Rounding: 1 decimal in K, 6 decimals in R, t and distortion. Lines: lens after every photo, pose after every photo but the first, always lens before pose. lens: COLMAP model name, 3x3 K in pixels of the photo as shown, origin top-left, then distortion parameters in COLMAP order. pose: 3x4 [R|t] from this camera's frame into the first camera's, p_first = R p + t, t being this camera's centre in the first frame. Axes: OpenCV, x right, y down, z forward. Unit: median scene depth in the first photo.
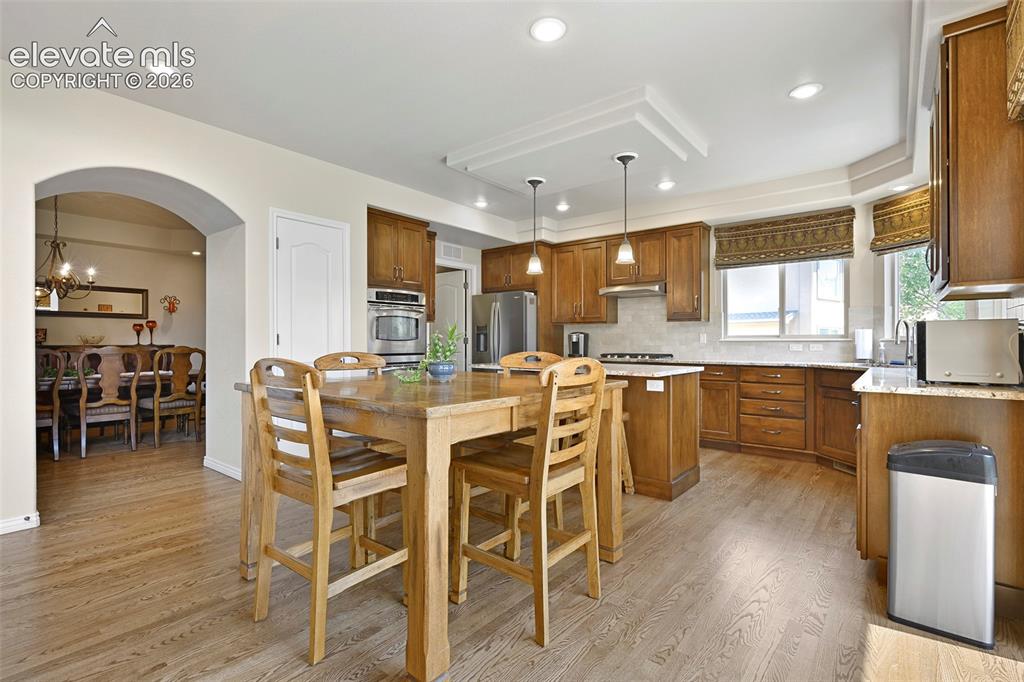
lens RADIAL K [[480.7, 0, 490.7], [0, 480.7, 343.1], [0, 0, 1]] dist [-0.010824, 0.000896]
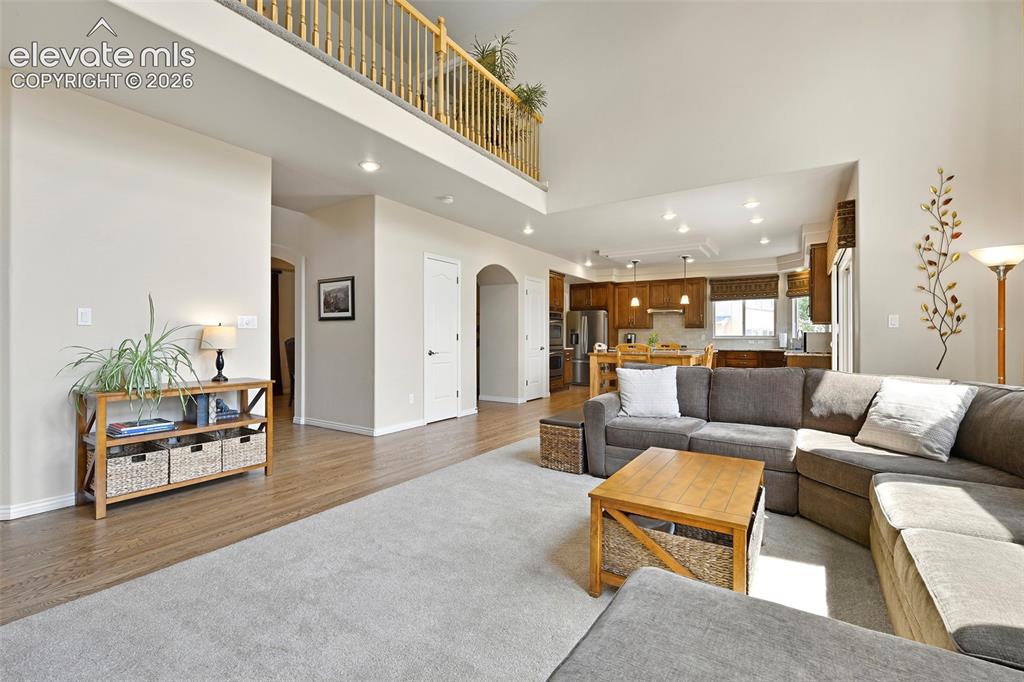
lens RADIAL K [[445.7, 0, 488.1], [0, 445.7, 340.9], [0, 0, 1]] dist [-0.016239, -0.001116]
pose [[0.995621, 0.000496, 0.093484, -0.605631], [-0.000622, 0.999999, 0.001318, 0.002686], [-0.093483, -0.001371, 0.995620, -0.713996]]
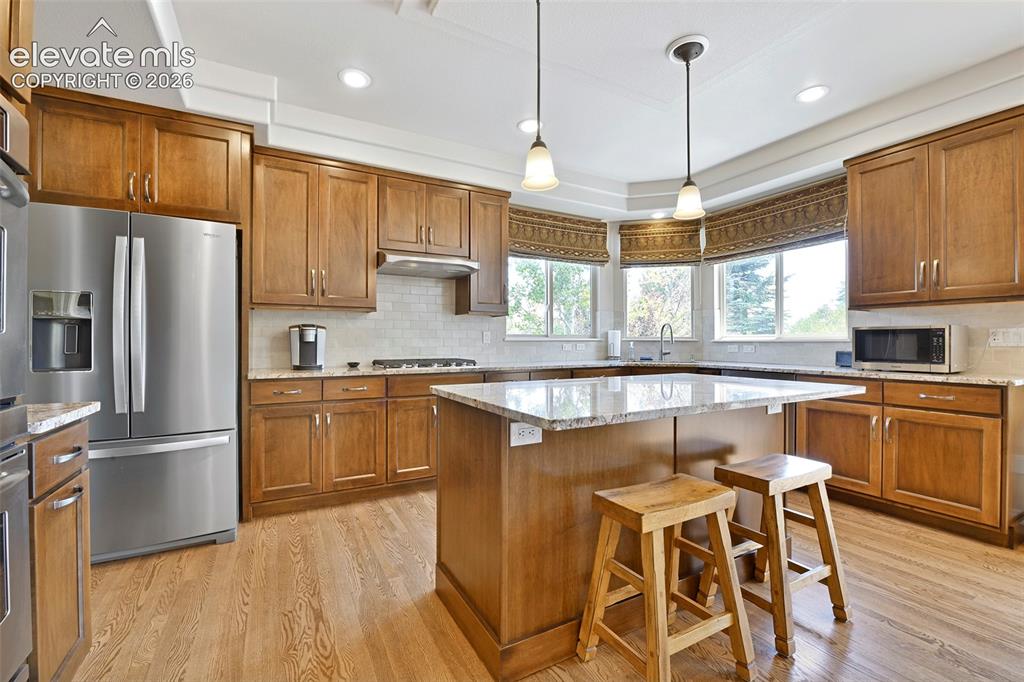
lens RADIAL K [[430.4, 0, 507.3], [0, 430.4, 339.5], [0, 0, 1]] dist [-0.023809, -0.000021]
pose [[0.358067, 0.004508, 0.933685, -0.238360], [0.005187, 0.999963, -0.006817, -0.001475], [-0.933682, 0.007284, 0.358030, 0.757213]]
